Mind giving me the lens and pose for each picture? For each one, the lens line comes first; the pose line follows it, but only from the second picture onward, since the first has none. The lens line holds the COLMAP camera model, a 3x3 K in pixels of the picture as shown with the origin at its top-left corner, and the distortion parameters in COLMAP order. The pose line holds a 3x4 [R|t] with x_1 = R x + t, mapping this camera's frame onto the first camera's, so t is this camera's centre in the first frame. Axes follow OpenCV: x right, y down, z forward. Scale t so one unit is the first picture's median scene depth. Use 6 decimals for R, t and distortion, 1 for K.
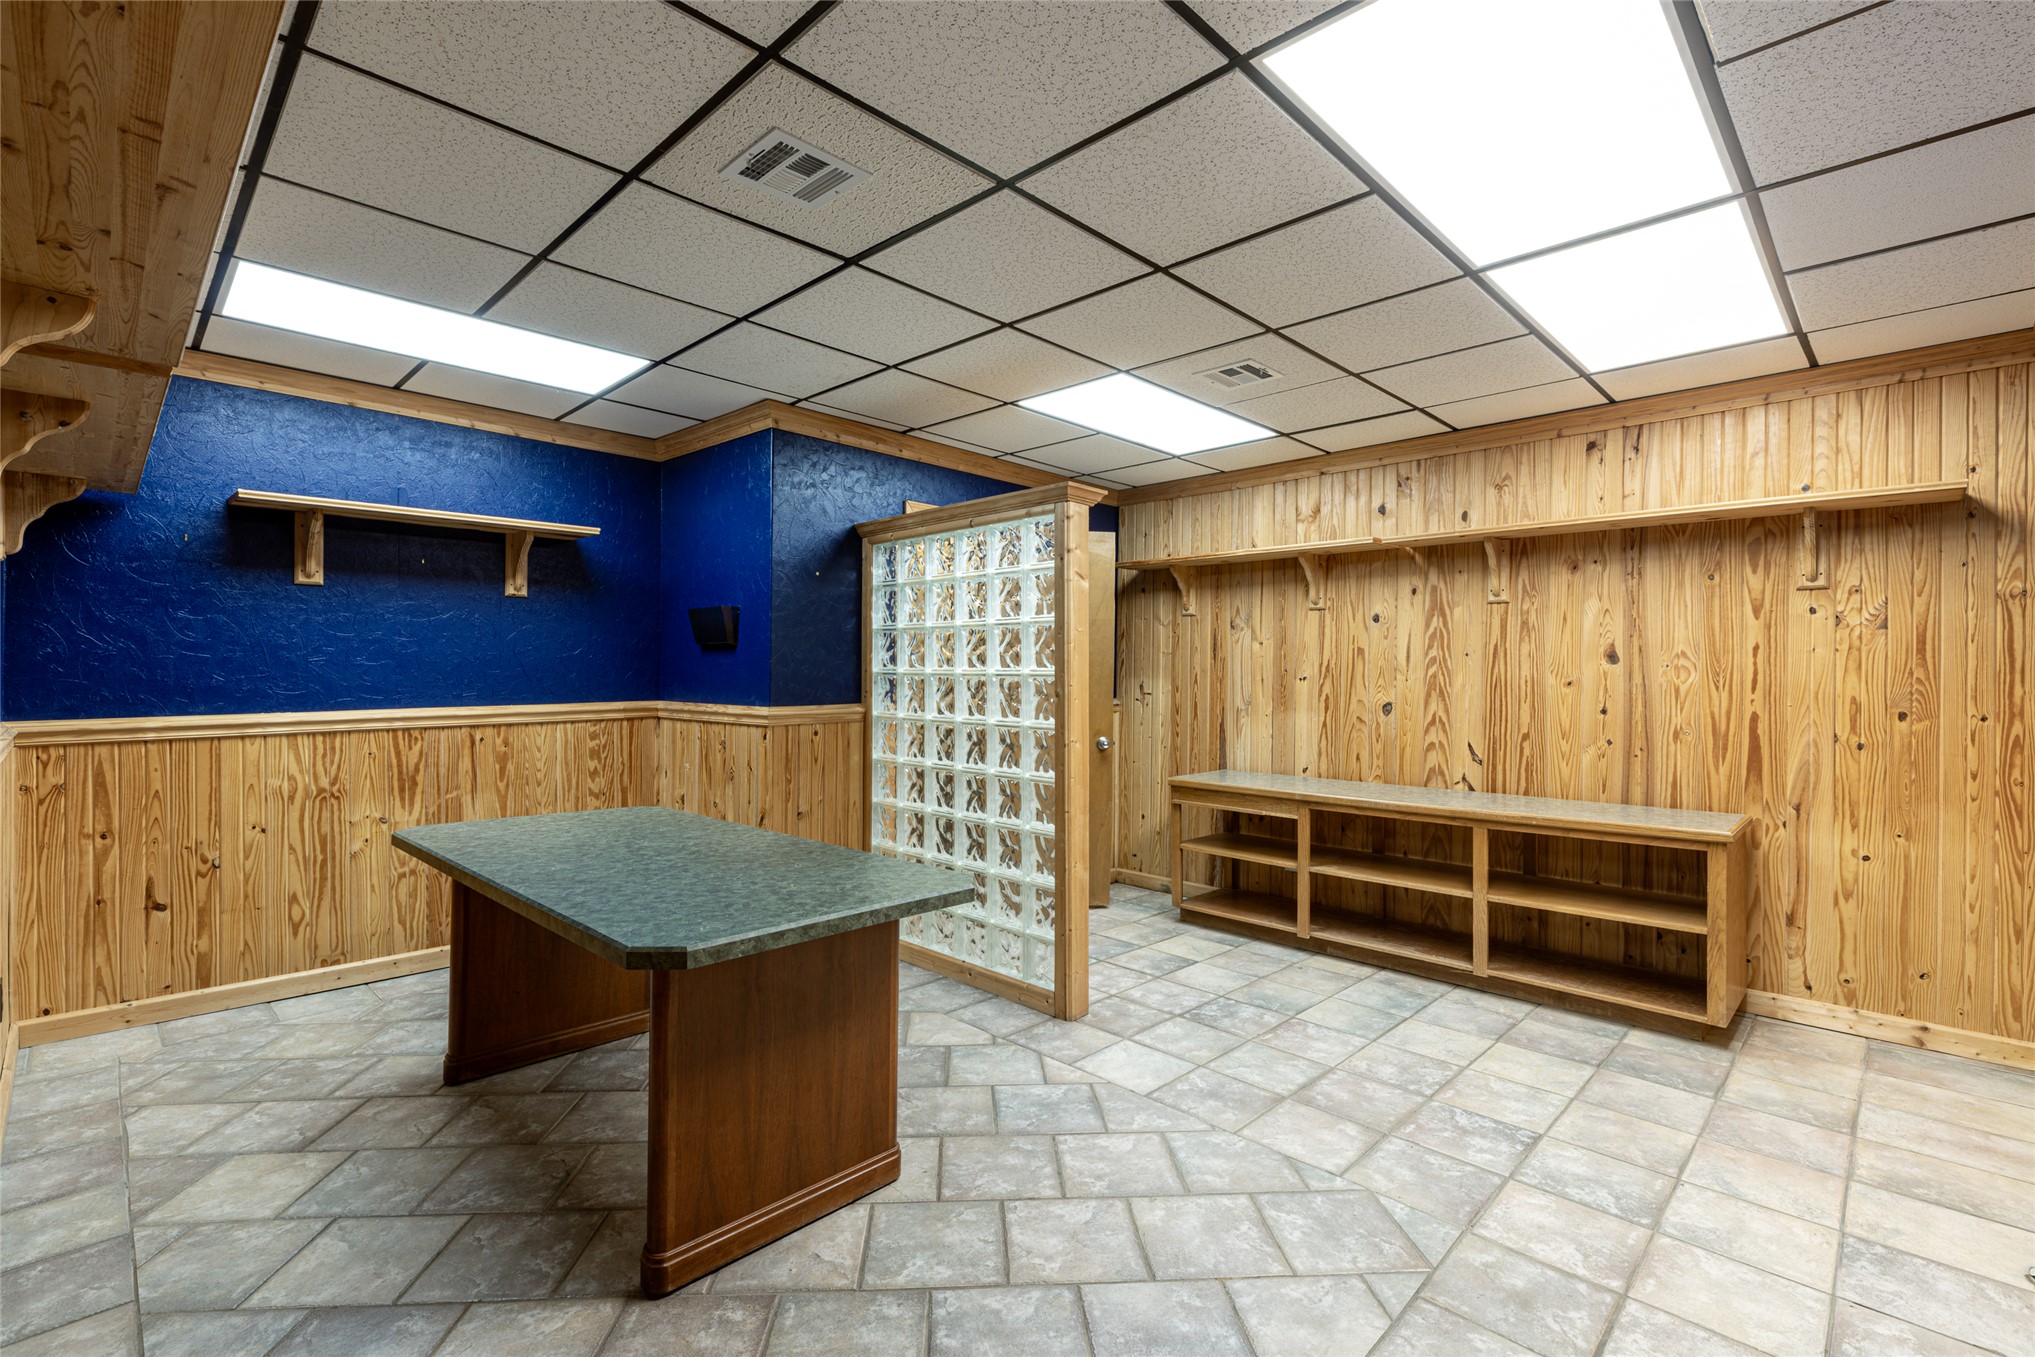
lens RADIAL K [[911.7, 0, 1018.0], [0, 911.7, 679.2], [0, 0, 1]] dist [0.006357, -0.001363]
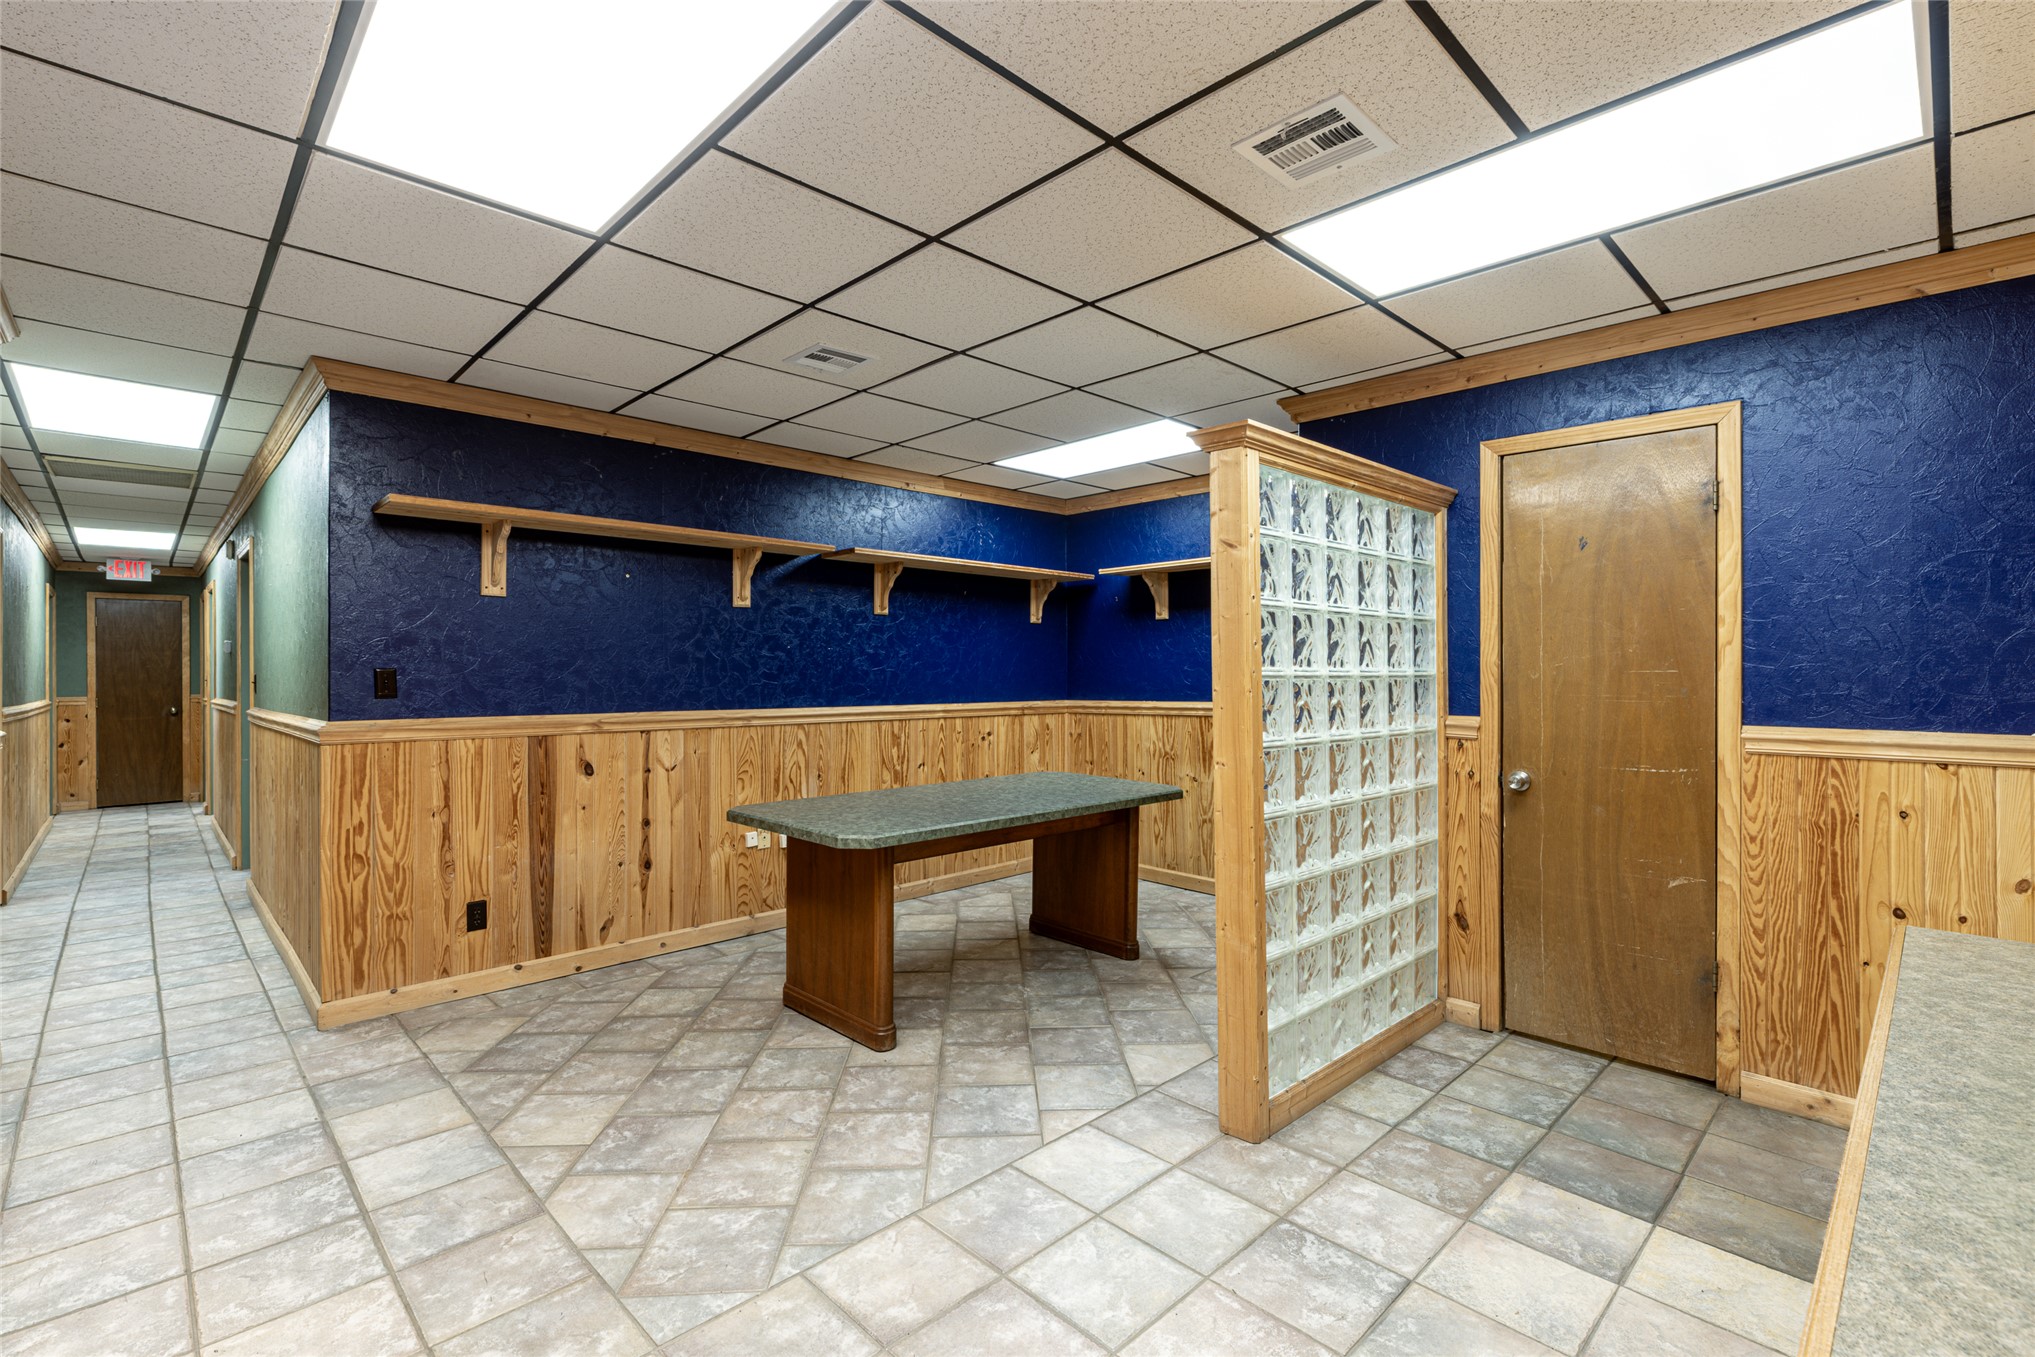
lens RADIAL K [[911.7, 0, 1019.6], [0, 911.7, 675.5], [0, 0, 1]] dist [0.006357, -0.001363]
pose [[-0.022570, -0.003349, -0.999740, 1.053160], [-0.009492, 0.999950, -0.003135, -0.001252], [0.999700, 0.009419, -0.022600, 1.080078]]
